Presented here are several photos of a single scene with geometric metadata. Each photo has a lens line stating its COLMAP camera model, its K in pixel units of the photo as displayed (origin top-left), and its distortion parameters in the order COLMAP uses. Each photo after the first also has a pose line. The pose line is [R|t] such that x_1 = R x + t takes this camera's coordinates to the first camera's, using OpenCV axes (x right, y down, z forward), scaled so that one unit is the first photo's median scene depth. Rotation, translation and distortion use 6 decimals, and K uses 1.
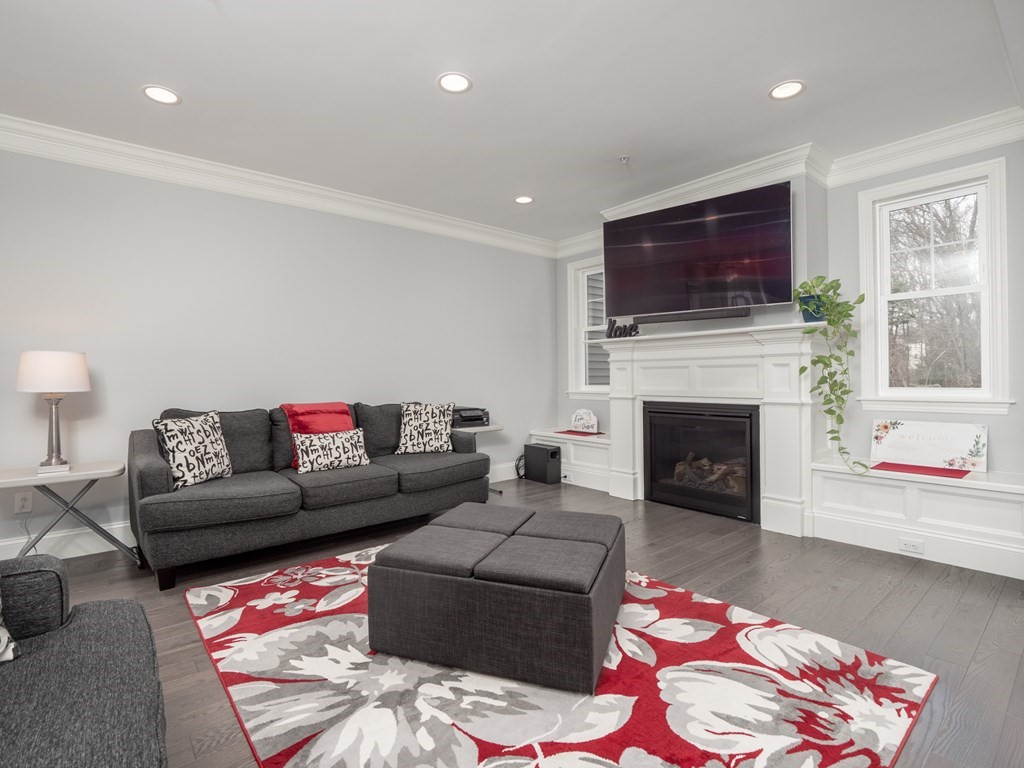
lens RADIAL K [[498.3, 0, 508.0], [0, 498.3, 377.6], [0, 0, 1]] dist [-0.001370, -0.011771]
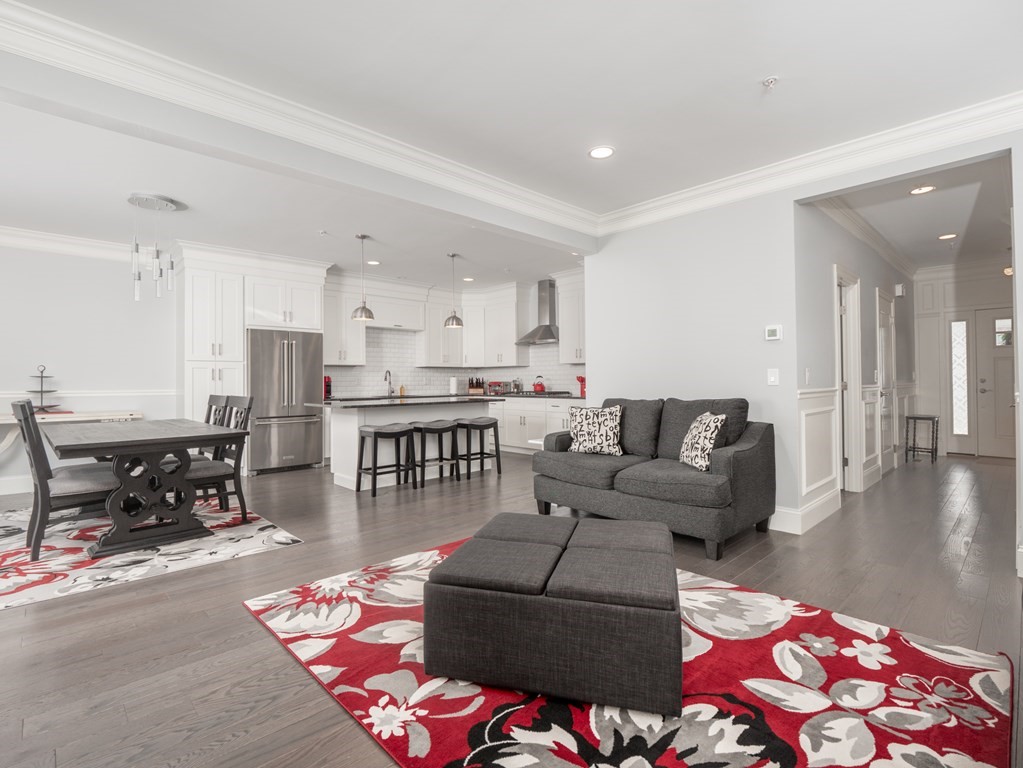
lens RADIAL K [[497.9, 0, 507.6], [0, 497.9, 377.6], [0, 0, 1]] dist [-0.001370, -0.011771]
pose [[-0.997938, 0.015463, -0.062291, 0.112315], [0.016019, 0.999836, -0.008446, 0.000054], [0.062150, -0.009426, -0.998022, 1.295139]]
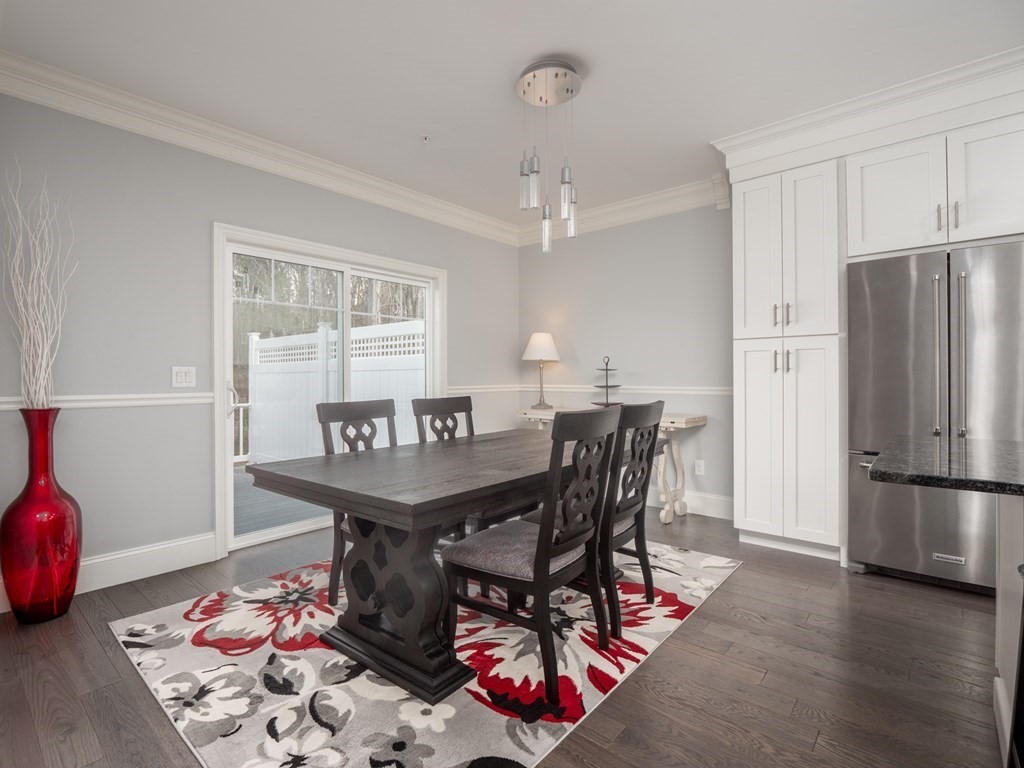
lens RADIAL K [[498.3, 0, 508.0], [0, 498.3, 377.6], [0, 0, 1]] dist [-0.001370, -0.011771]
pose [[-0.162383, 0.011168, 0.986665, 0.172310], [0.005195, 0.999932, -0.010463, -0.003829], [-0.986714, 0.003427, -0.162430, 0.193753]]
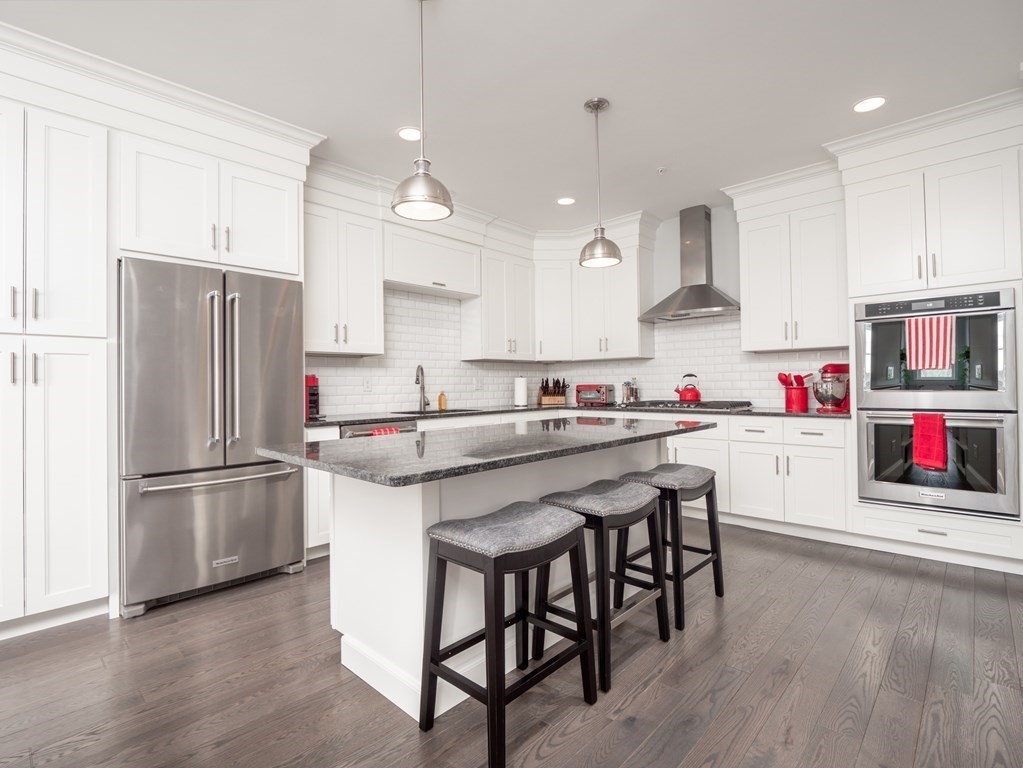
lens RADIAL K [[497.3, 0, 511.5], [0, 497.3, 384.0], [0, 0, 1]] dist [-0.015305, -0.000106]
pose [[-0.992253, 0.021101, -0.122430, 0.443992], [0.021468, 0.999768, -0.001684, -0.006730], [0.122366, -0.004299, -0.992476, 0.257646]]
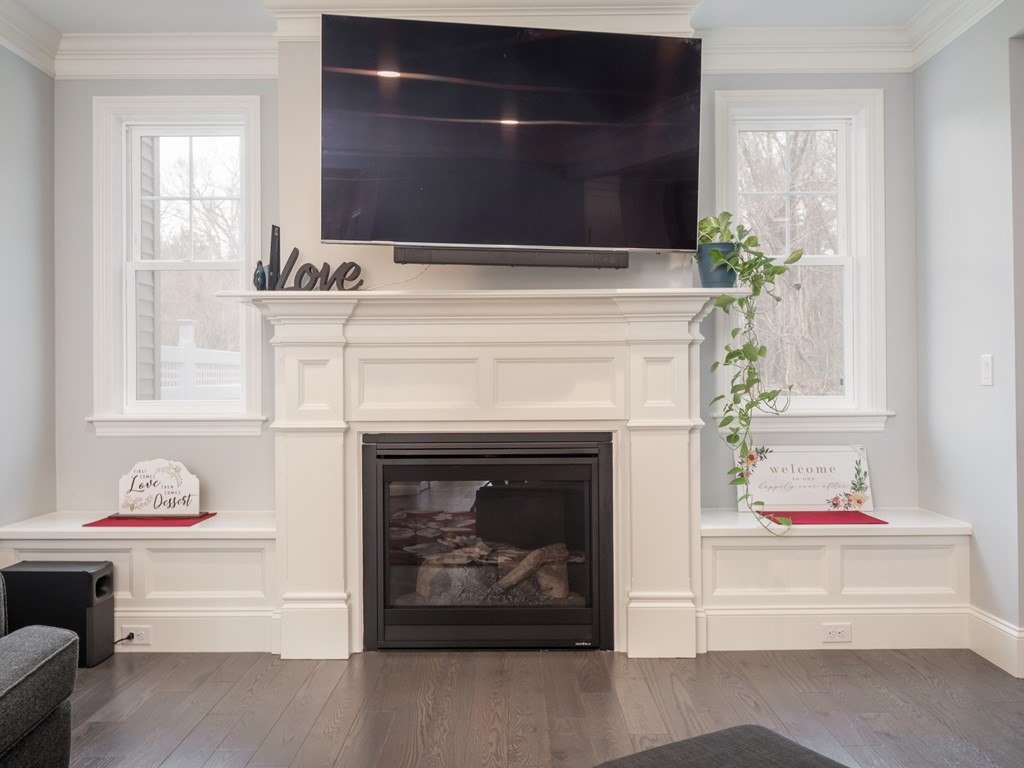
lens RADIAL K [[865.2, 0, 510.9], [0, 865.2, 372.0], [0, 0, 1]] dist [0.003359, -0.001291]
pose [[0.645111, 0.009041, 0.764035, -0.329025], [0.001331, 0.999915, -0.012956, 0.001239], [-0.764088, 0.009375, 0.645044, 0.515348]]
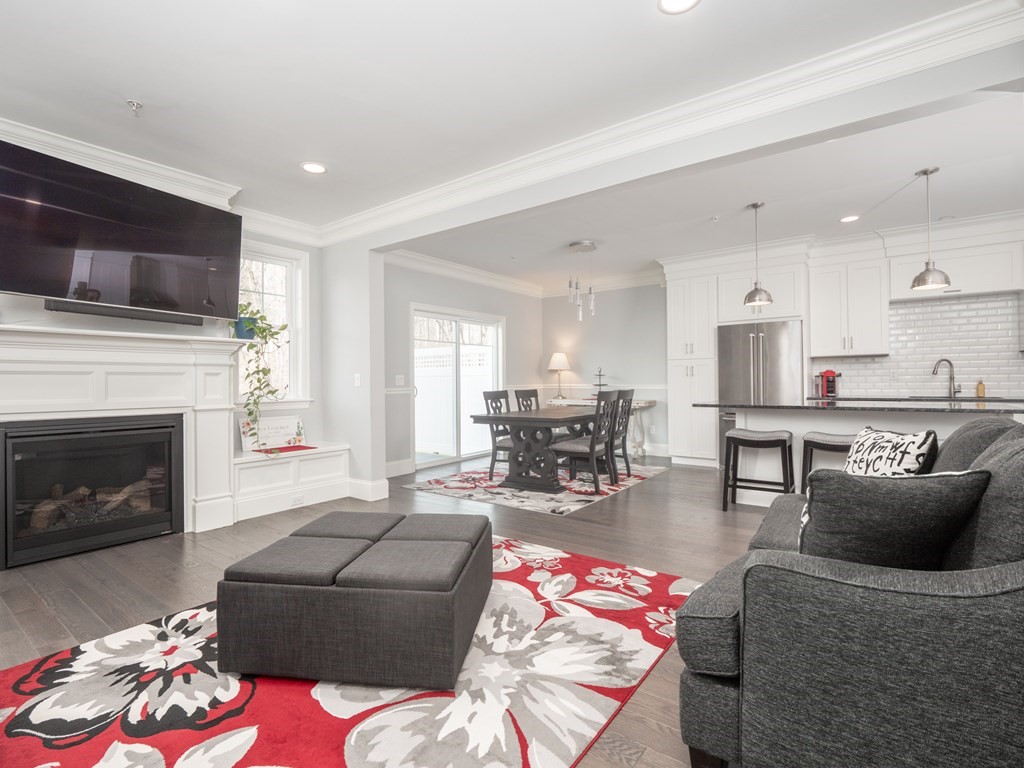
lens RADIAL K [[497.4, 0, 503.4], [0, 497.4, 379.7], [0, 0, 1]] dist [-0.012857, 0.000306]
pose [[-0.220479, 0.014186, 0.975289, -0.678261], [0.010858, 0.999868, -0.012089, 0.006994], [-0.975331, 0.007925, -0.220604, 0.647632]]
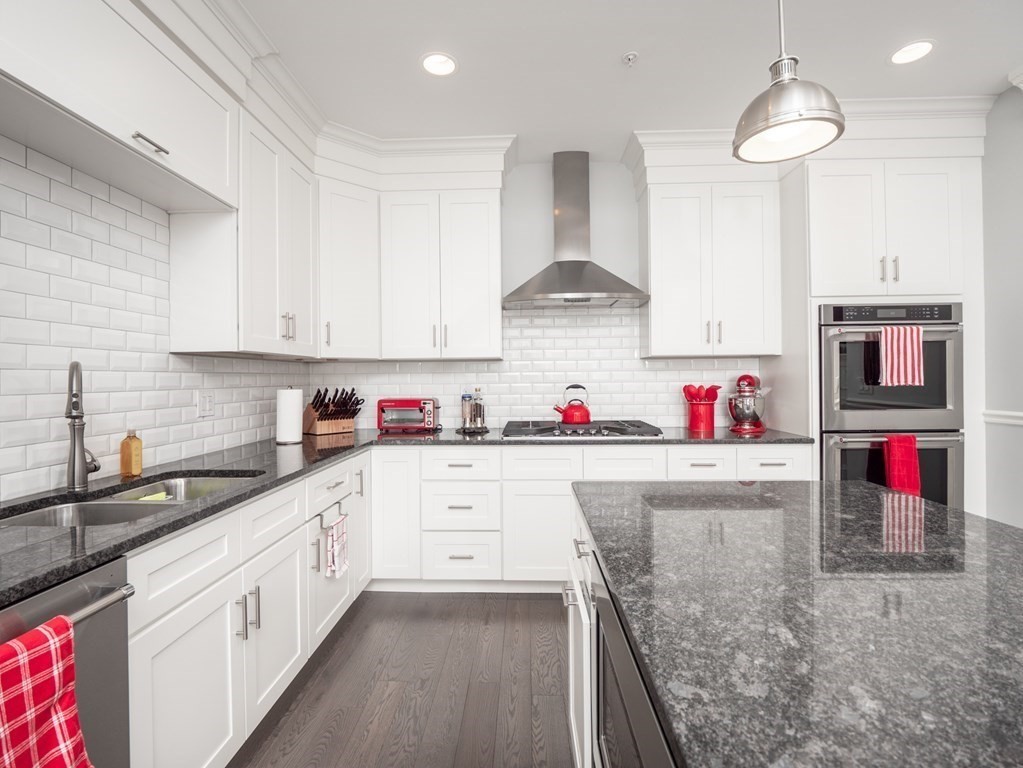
lens RADIAL K [[497.9, 0, 507.6], [0, 497.9, 377.6], [0, 0, 1]] dist [-0.001370, -0.011771]
pose [[-0.667205, 0.013530, -0.744751, 0.591240], [0.015789, 0.999867, 0.004019, -0.043454], [0.744707, -0.009078, -0.667330, -0.451118]]
